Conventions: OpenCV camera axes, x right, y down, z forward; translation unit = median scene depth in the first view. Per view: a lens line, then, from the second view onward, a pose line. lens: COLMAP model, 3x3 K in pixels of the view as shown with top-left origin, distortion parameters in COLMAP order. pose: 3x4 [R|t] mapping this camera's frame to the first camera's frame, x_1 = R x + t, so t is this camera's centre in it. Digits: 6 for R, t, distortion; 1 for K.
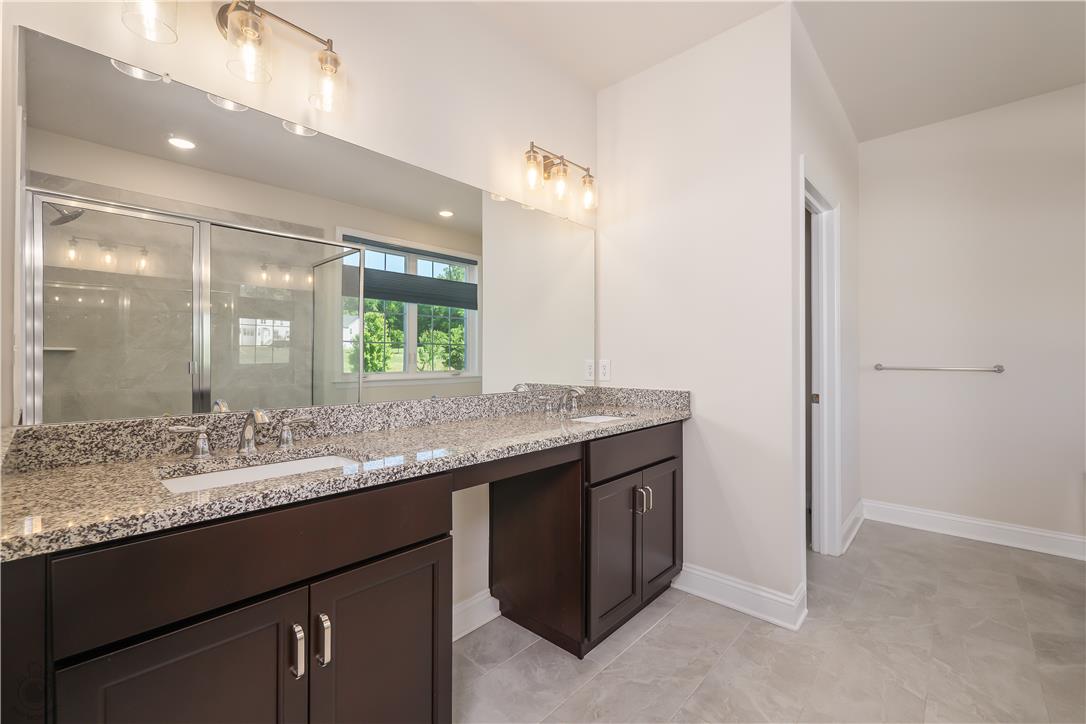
lens RADIAL K [[459.4, 0, 537.8], [0, 459.4, 359.2], [0, 0, 1]] dist [-0.020250, -0.000080]
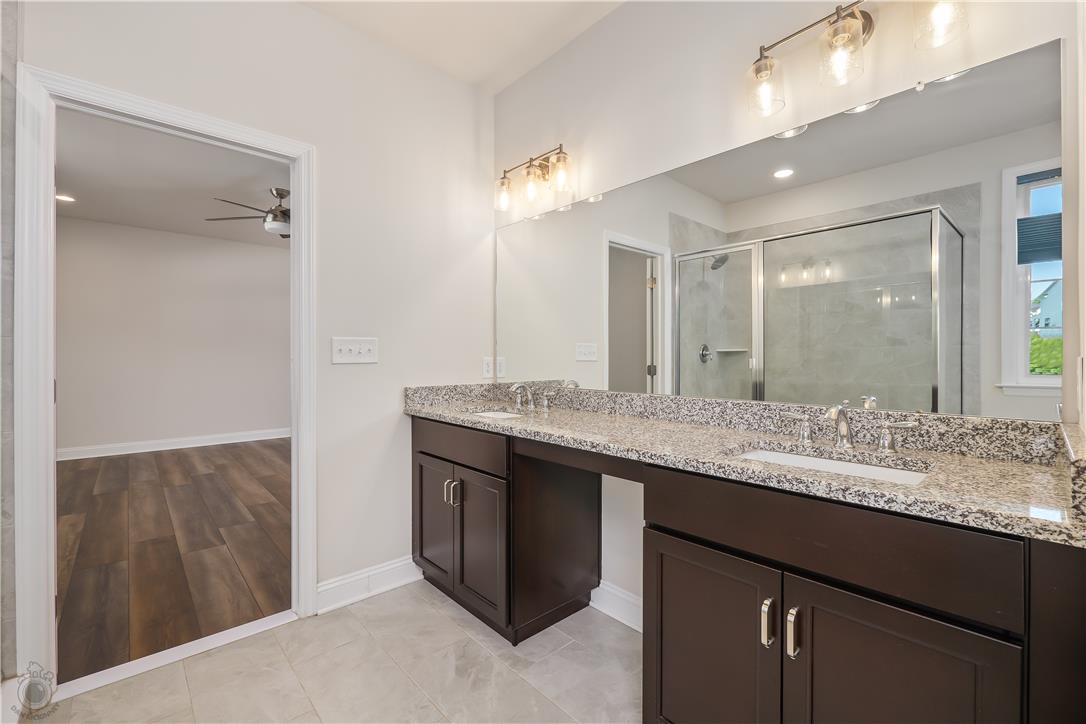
lens RADIAL K [[459.4, 0, 537.1], [0, 459.4, 363.4], [0, 0, 1]] dist [-0.020250, -0.000080]
pose [[-0.102769, 0.012860, -0.994622, 0.858882], [0.005339, 0.999909, 0.012377, 0.002012], [0.994691, -0.004038, -0.102829, 0.879427]]
